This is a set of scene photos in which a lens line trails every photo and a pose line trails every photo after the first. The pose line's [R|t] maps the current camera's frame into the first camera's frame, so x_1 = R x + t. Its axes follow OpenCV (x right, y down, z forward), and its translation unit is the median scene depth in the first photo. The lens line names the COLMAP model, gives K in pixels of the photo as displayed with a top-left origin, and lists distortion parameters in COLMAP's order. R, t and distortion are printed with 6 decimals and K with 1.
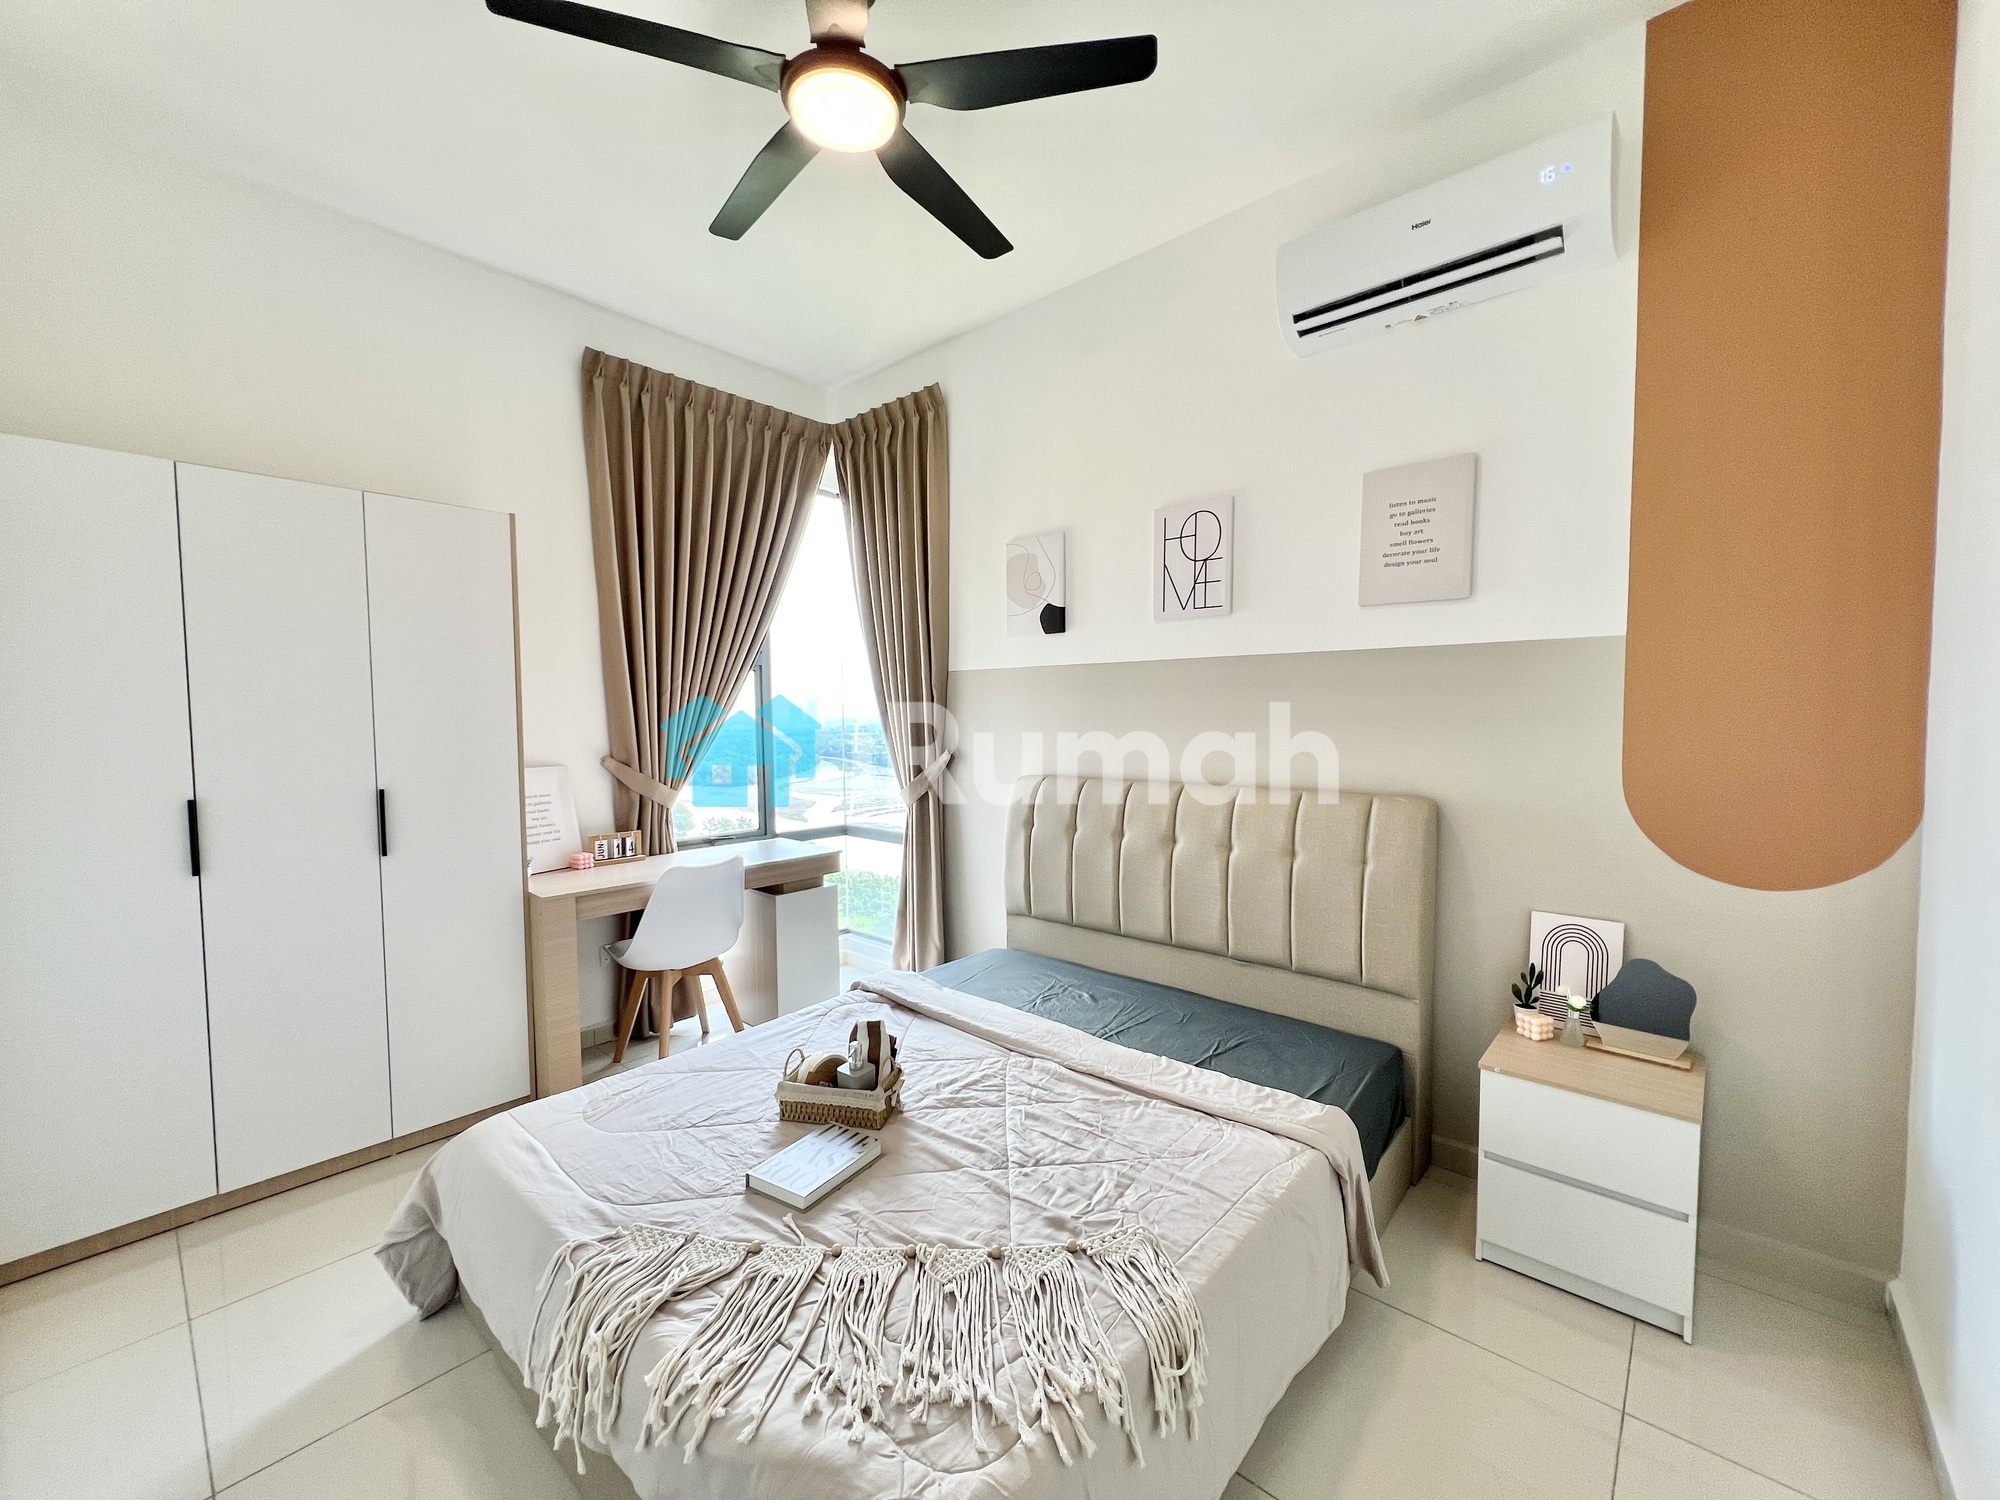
lens RADIAL K [[800.8, 0, 996.4], [0, 800.8, 750.5], [0, 0, 1]] dist [-0.003750, 0.000062]
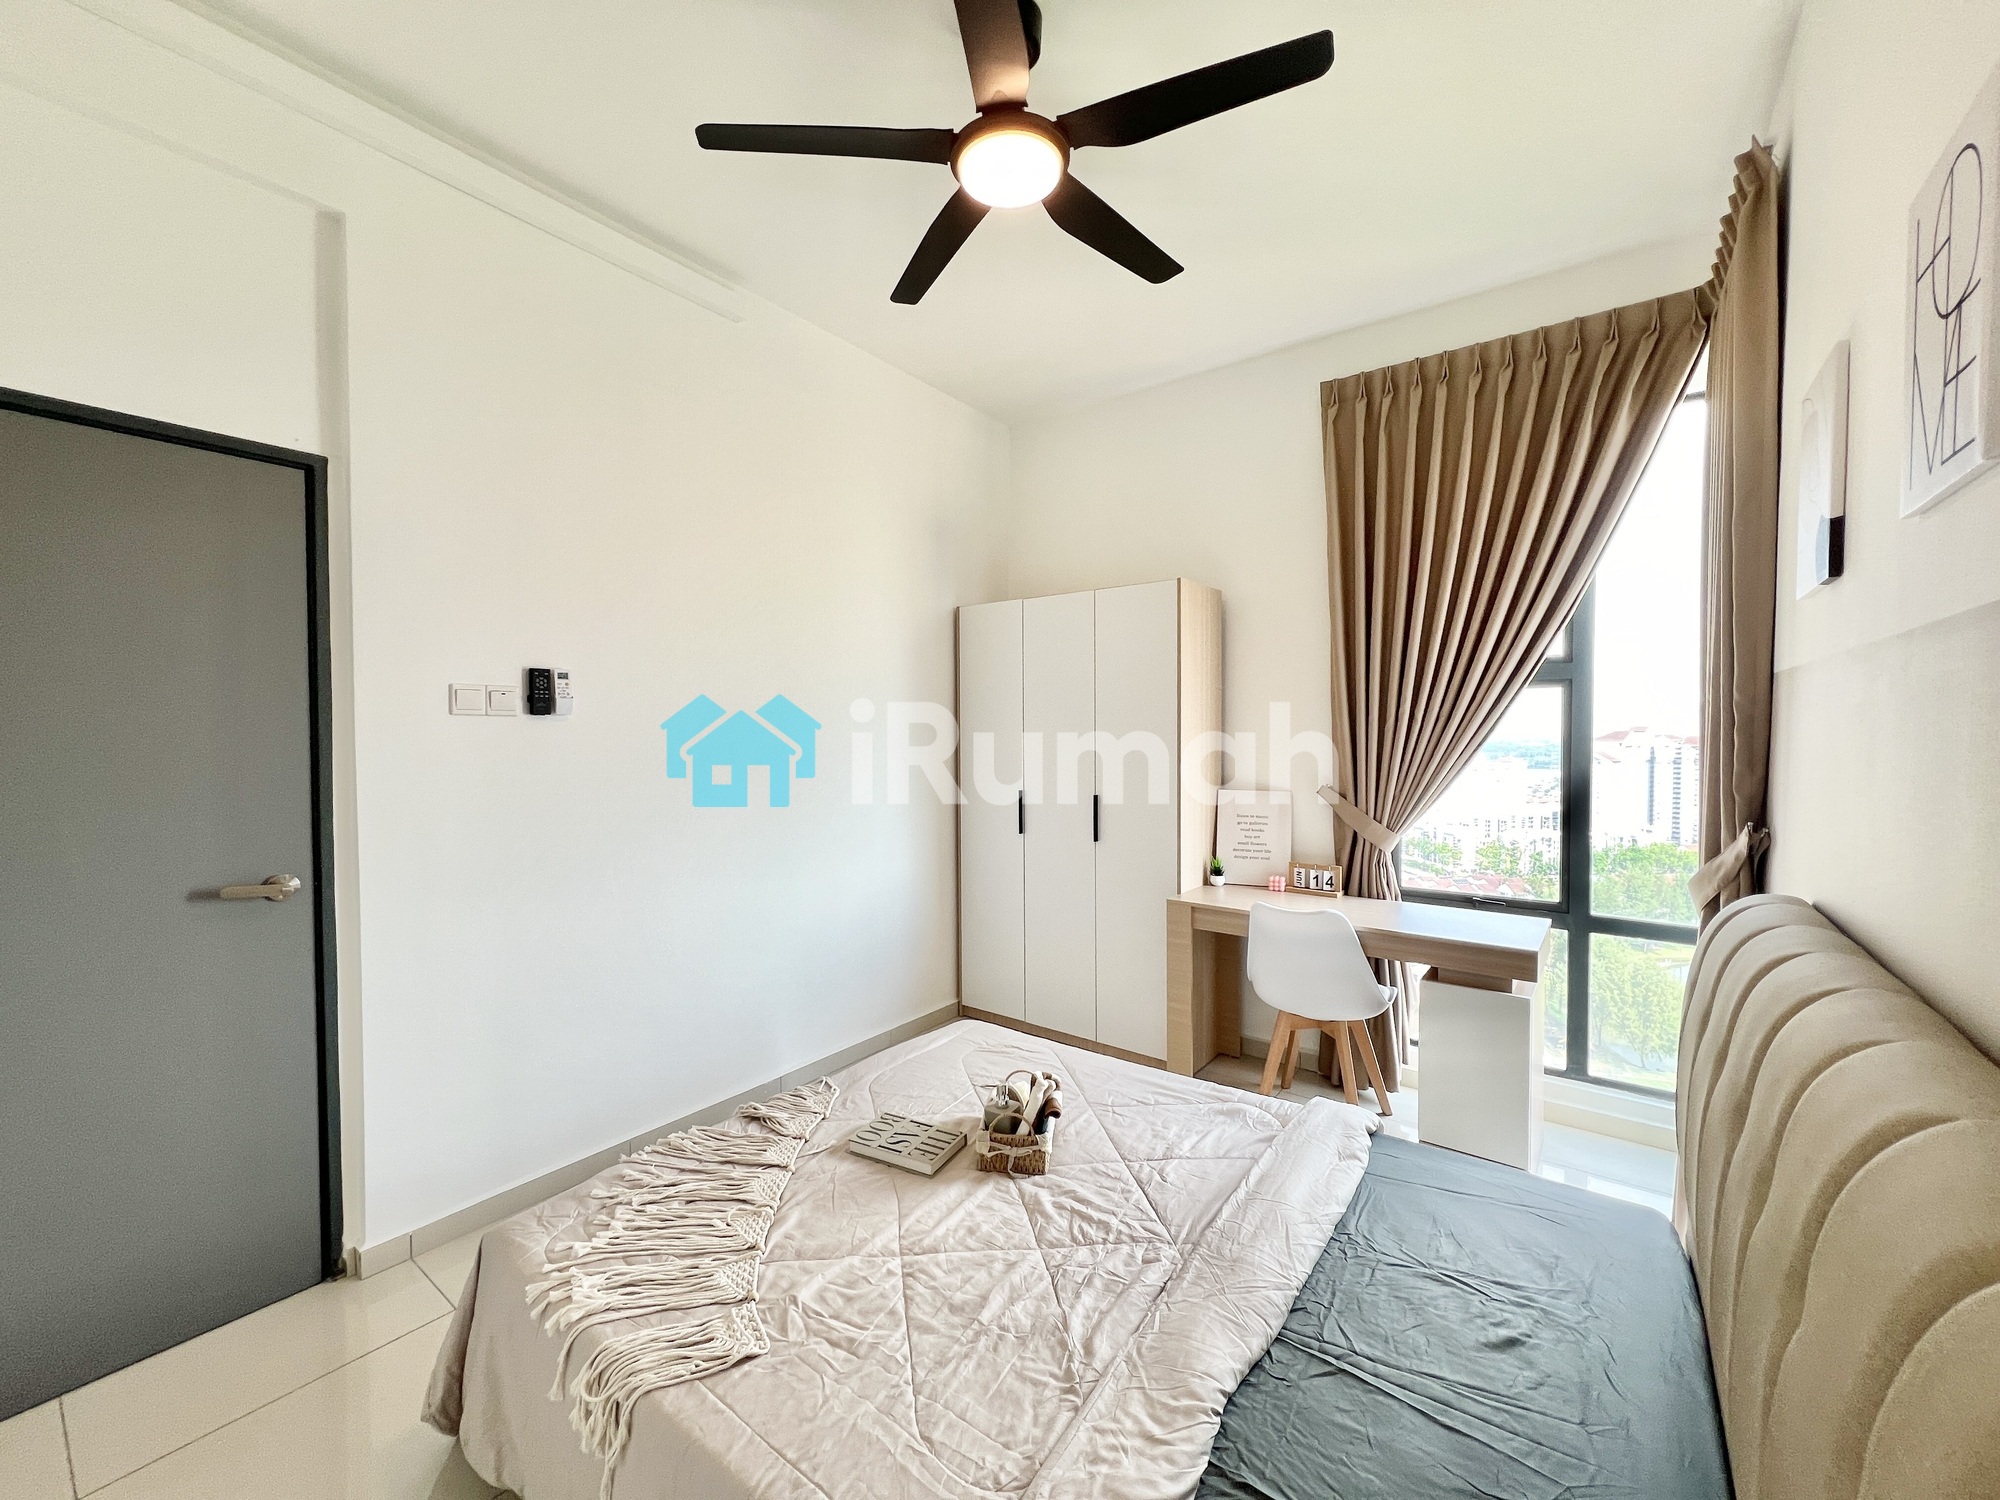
lens RADIAL K [[800.8, 0, 996.4], [0, 800.8, 750.5], [0, 0, 1]] dist [-0.003750, 0.000062]
pose [[0.076646, 0.029494, -0.996622, 0.547951], [-0.046089, 0.998599, 0.026008, -0.051487], [0.995993, 0.043940, 0.077898, 0.601122]]
